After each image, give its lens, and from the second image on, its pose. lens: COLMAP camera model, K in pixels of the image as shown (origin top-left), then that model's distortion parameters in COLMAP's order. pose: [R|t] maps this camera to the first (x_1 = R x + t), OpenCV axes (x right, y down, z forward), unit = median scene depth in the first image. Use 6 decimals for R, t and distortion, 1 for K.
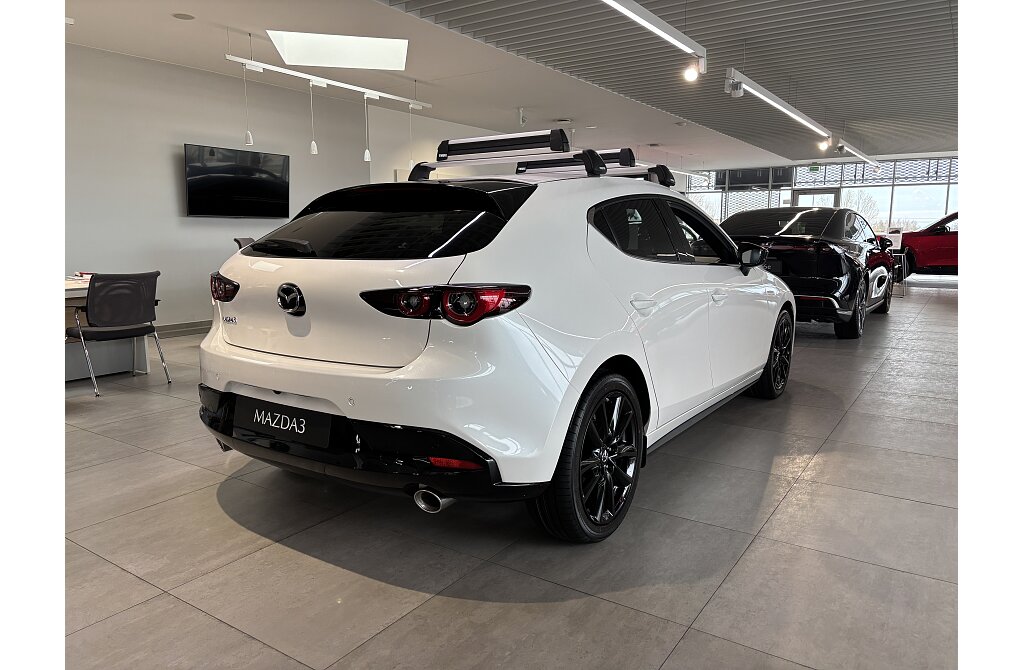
lens RADIAL K [[685.6, 0, 515.3], [0, 685.6, 333.9], [0, 0, 1]] dist [0.023990, -0.001513]
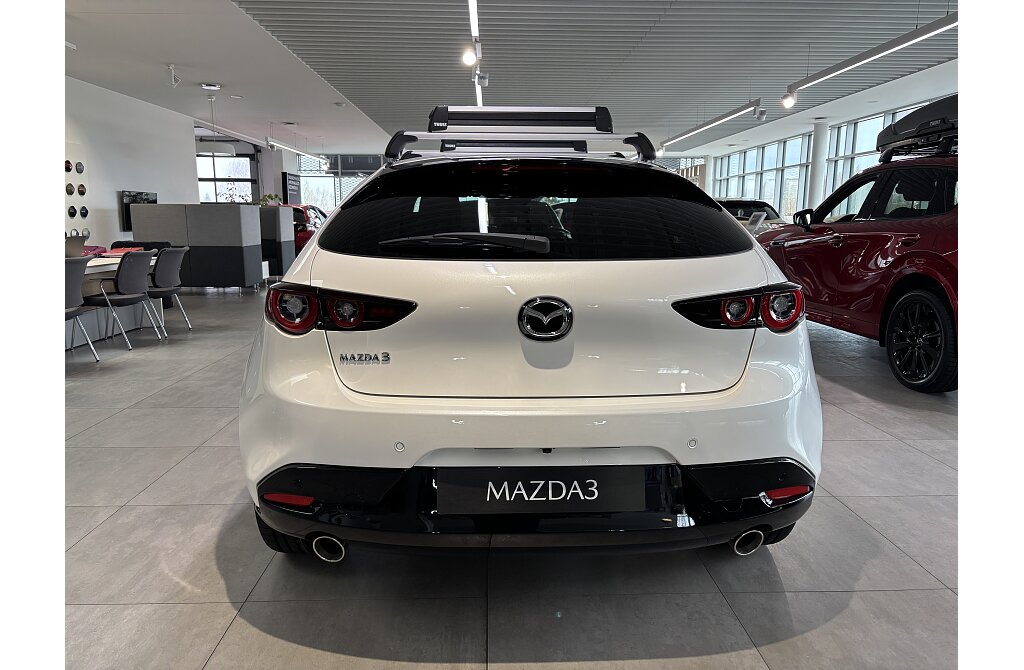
lens RADIAL K [[685.6, 0, 515.3], [0, 685.6, 333.9], [0, 0, 1]] dist [0.023990, -0.001513]
pose [[0.805859, -0.095467, 0.584361, -0.553317], [0.082895, 0.995387, 0.048300, -0.051495], [-0.586276, 0.009518, 0.810055, 0.318211]]
